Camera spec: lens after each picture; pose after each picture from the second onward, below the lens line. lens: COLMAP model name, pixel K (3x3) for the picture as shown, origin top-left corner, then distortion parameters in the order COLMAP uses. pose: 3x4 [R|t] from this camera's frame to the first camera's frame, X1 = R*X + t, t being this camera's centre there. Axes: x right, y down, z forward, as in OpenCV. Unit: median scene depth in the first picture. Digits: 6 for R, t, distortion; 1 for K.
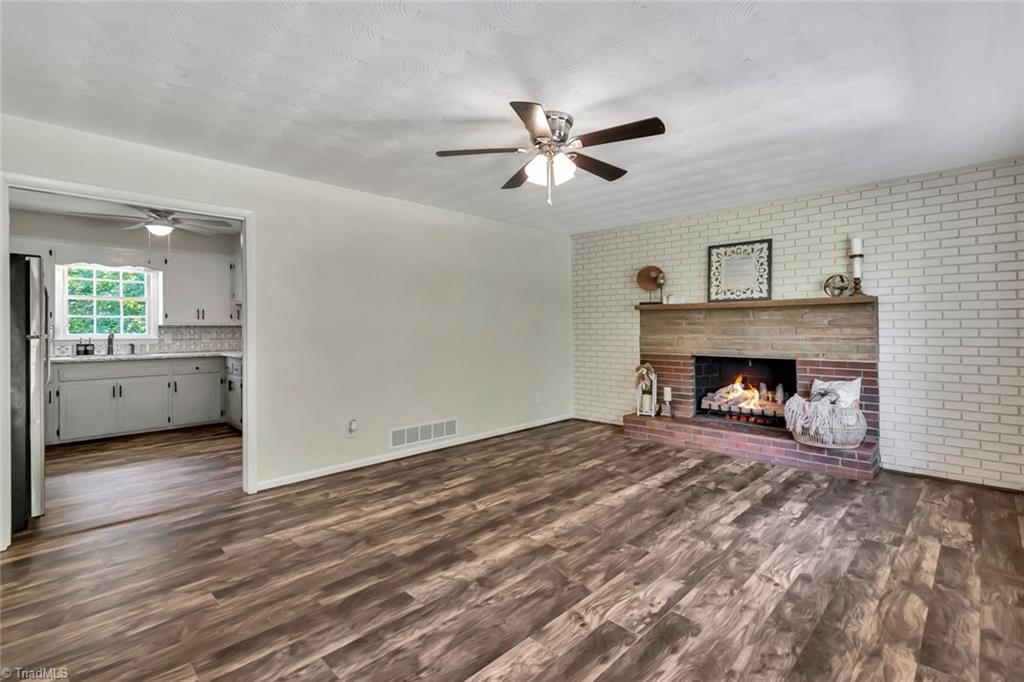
lens RADIAL K [[474.9, 0, 506.6], [0, 474.9, 316.1], [0, 0, 1]] dist [0.003269, -0.000181]
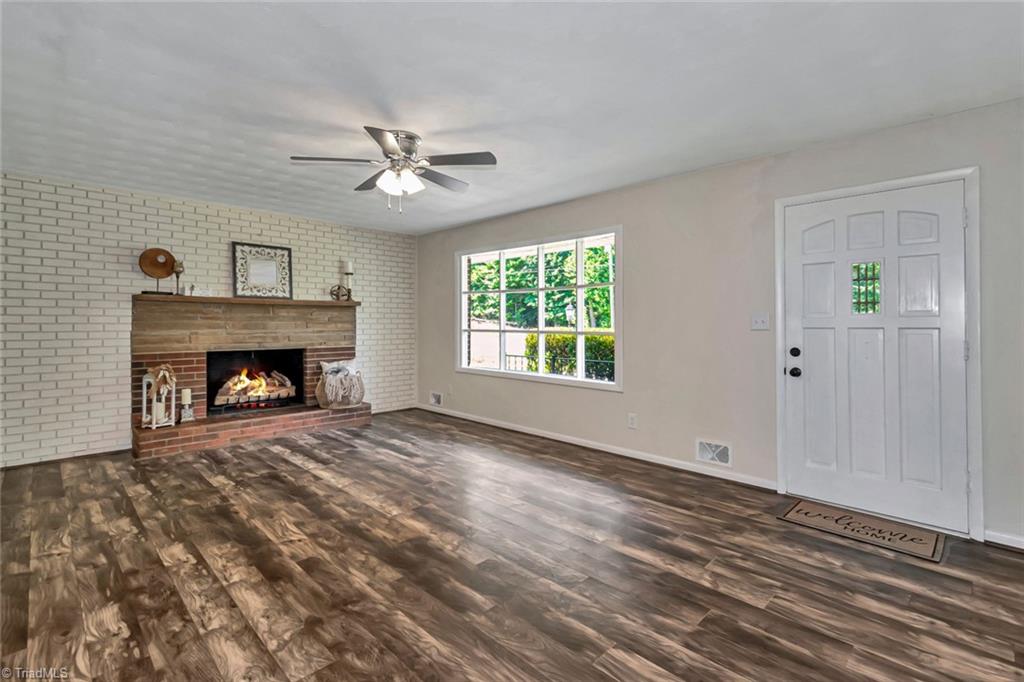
lens RADIAL K [[474.9, 0, 506.6], [0, 474.9, 316.1], [0, 0, 1]] dist [0.003269, -0.000181]
pose [[0.006615, 0.018740, 0.999802, -0.846009], [-0.026609, 0.999474, -0.018558, 0.020626], [-0.999624, -0.026481, 0.007111, 0.607751]]
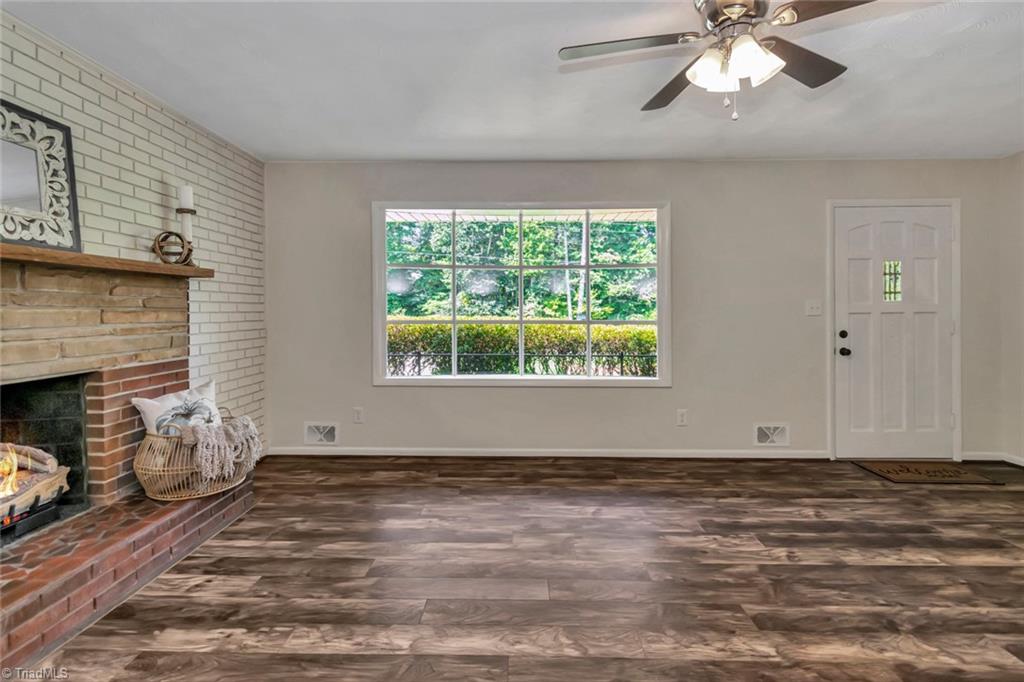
lens RADIAL K [[474.0, 0, 509.1], [0, 474.0, 301.6], [0, 0, 1]] dist [0.001879, -0.000591]
pose [[-0.694081, 0.018055, 0.719670, -0.127447], [-0.013095, 0.999203, -0.037697, 0.035926], [-0.719778, -0.035589, -0.693292, 1.365768]]
